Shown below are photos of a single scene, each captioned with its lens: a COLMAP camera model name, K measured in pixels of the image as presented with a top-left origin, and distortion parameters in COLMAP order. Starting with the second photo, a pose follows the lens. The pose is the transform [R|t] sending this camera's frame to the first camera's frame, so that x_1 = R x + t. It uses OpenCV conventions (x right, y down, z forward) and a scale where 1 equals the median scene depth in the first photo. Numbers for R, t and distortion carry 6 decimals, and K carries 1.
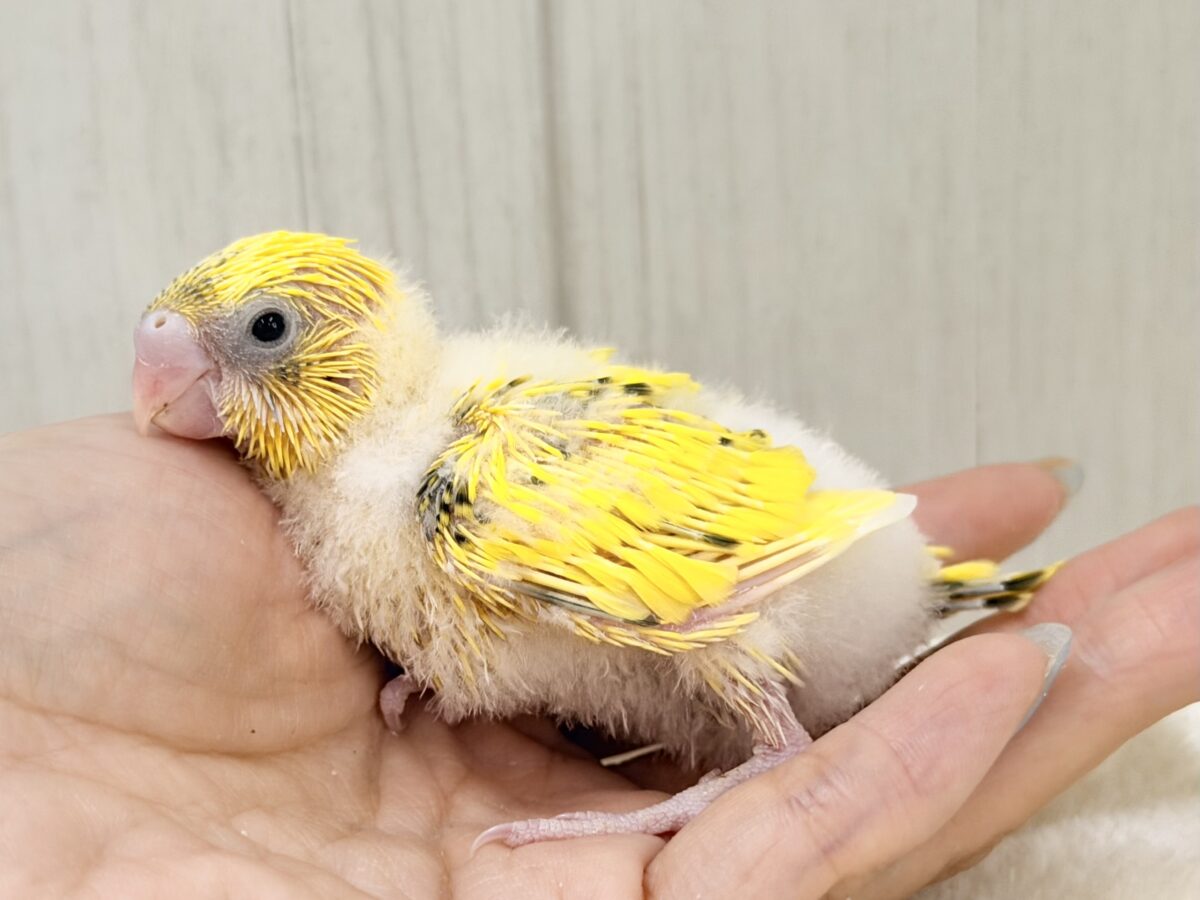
lens RADIAL K [[1665.9, 0, 604.7], [0, 1665.9, 449.2], [0, 0, 1]] dist [0.037924, -0.049626]
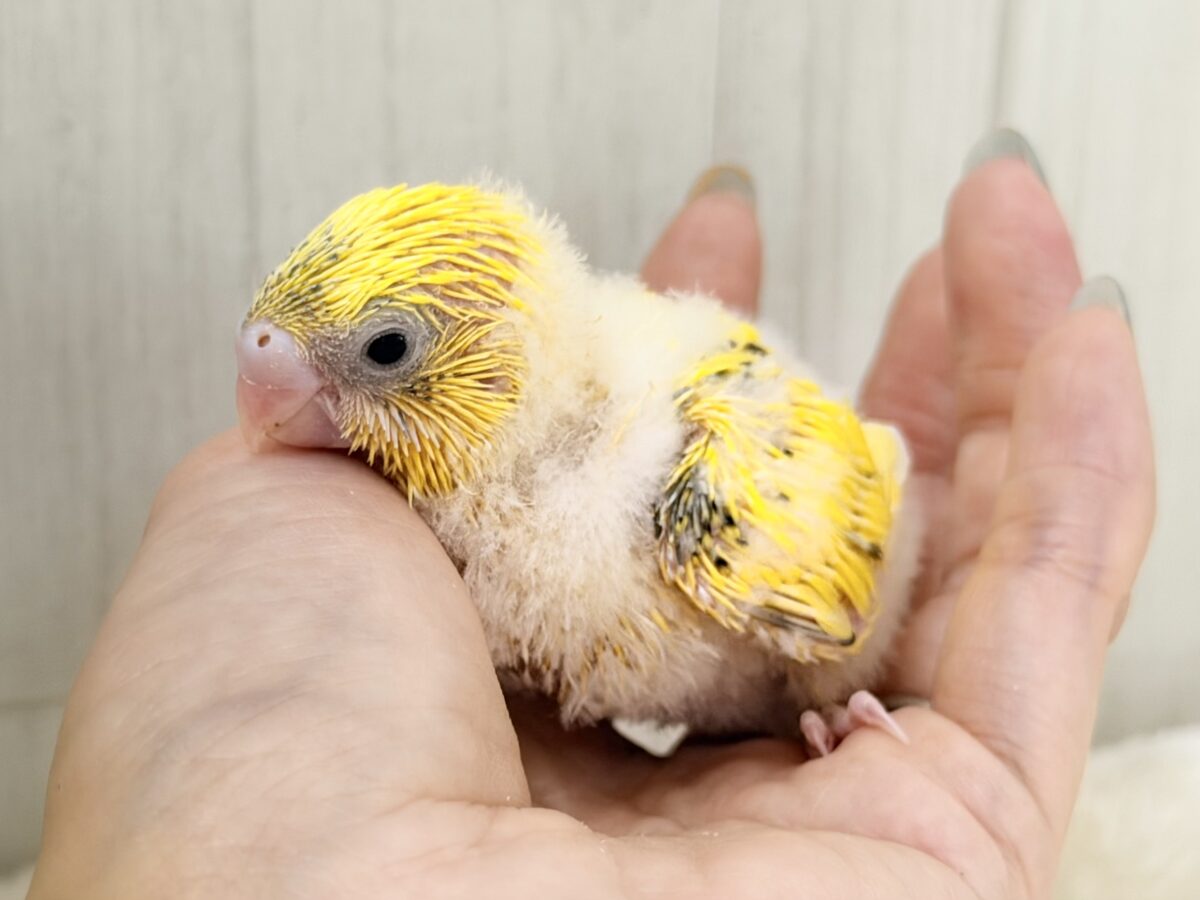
lens RADIAL K [[1665.9, 0, 604.7], [0, 1665.9, 449.2], [0, 0, 1]] dist [0.037924, -0.049626]
pose [[0.996501, -0.053469, -0.064241, -0.042984], [0.051589, 0.998200, -0.030570, 0.014655], [0.065760, 0.027149, 0.997466, 0.169188]]
